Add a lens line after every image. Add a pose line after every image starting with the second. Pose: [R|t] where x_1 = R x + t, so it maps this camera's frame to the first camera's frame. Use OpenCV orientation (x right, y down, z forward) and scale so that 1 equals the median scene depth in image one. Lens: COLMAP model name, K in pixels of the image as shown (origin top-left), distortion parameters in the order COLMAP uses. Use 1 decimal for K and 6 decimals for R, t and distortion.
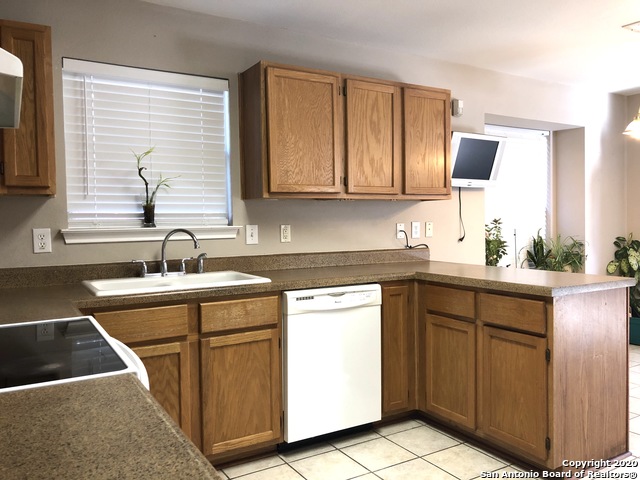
lens RADIAL K [[524.6, 0, 319.5], [0, 524.6, 237.5], [0, 0, 1]] dist [0.056924, -0.071865]
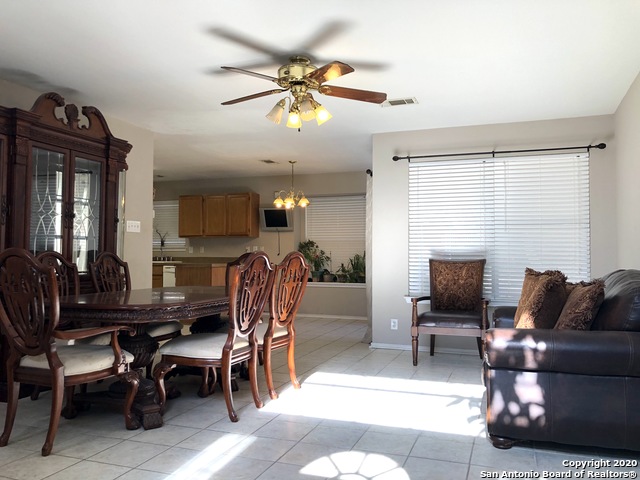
lens RADIAL K [[524.6, 0, 325.0], [0, 524.6, 237.1], [0, 0, 1]] dist [0.056924, -0.071865]
pose [[0.625383, -0.014097, -0.780191, 2.950443], [-0.034677, 0.998347, -0.045836, 0.034989], [0.779547, 0.055720, 0.623860, -0.293089]]
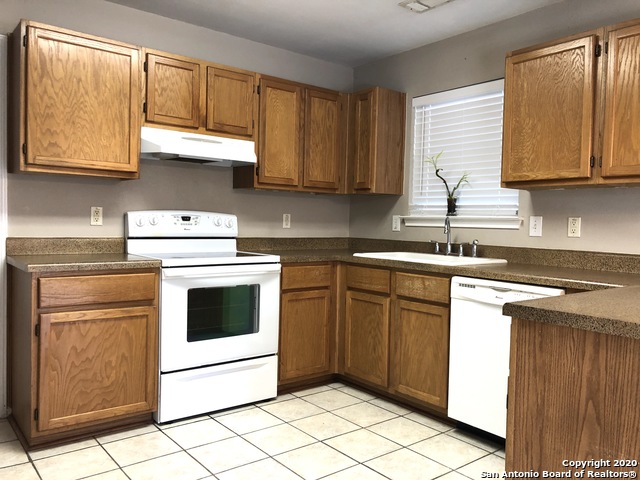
lens RADIAL K [[524.6, 0, 326.6], [0, 524.6, 241.1], [0, 0, 1]] dist [0.056924, -0.071865]
pose [[0.139186, 0.056401, -0.988659, 0.867760], [-0.057349, 0.997160, 0.048813, -0.004406], [0.988604, 0.049905, 0.142025, 0.536019]]
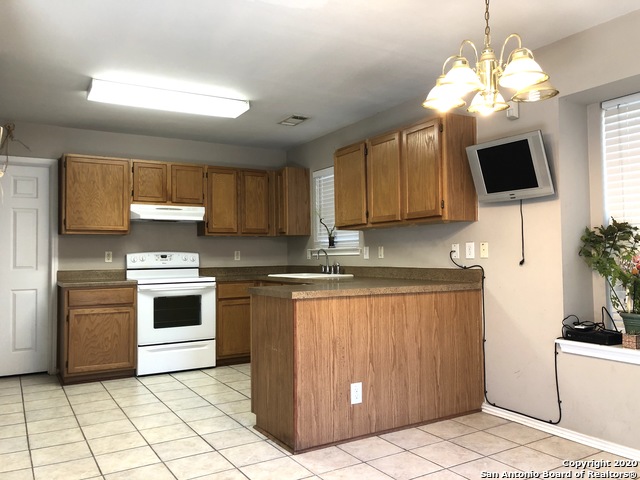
lens RADIAL K [[524.6, 0, 323.7], [0, 524.6, 237.0], [0, 0, 1]] dist [0.056924, -0.071865]
pose [[-0.000554, -0.024185, -0.999707, 1.570215], [-0.018303, 0.999540, -0.024171, -0.014369], [0.999832, 0.018284, -0.000997, 0.972654]]
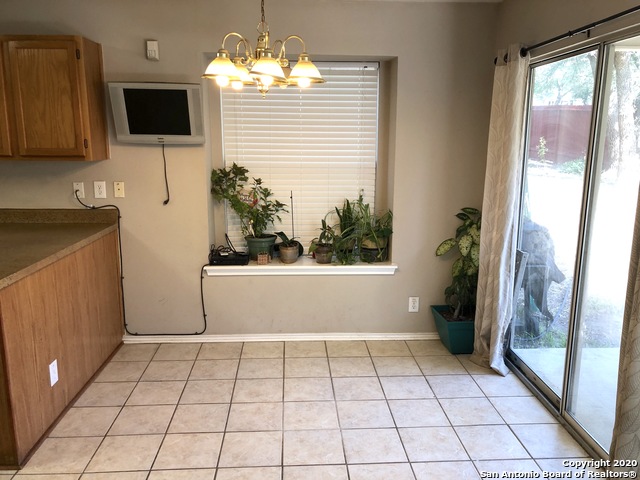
lens RADIAL K [[524.6, 0, 323.4], [0, 524.6, 239.1], [0, 0, 1]] dist [0.056924, -0.071865]
pose [[0.880353, 0.110927, -0.461165, 1.316661], [-0.033470, 0.984374, 0.172883, -0.139848], [0.473136, -0.136763, 0.870309, 0.472353]]
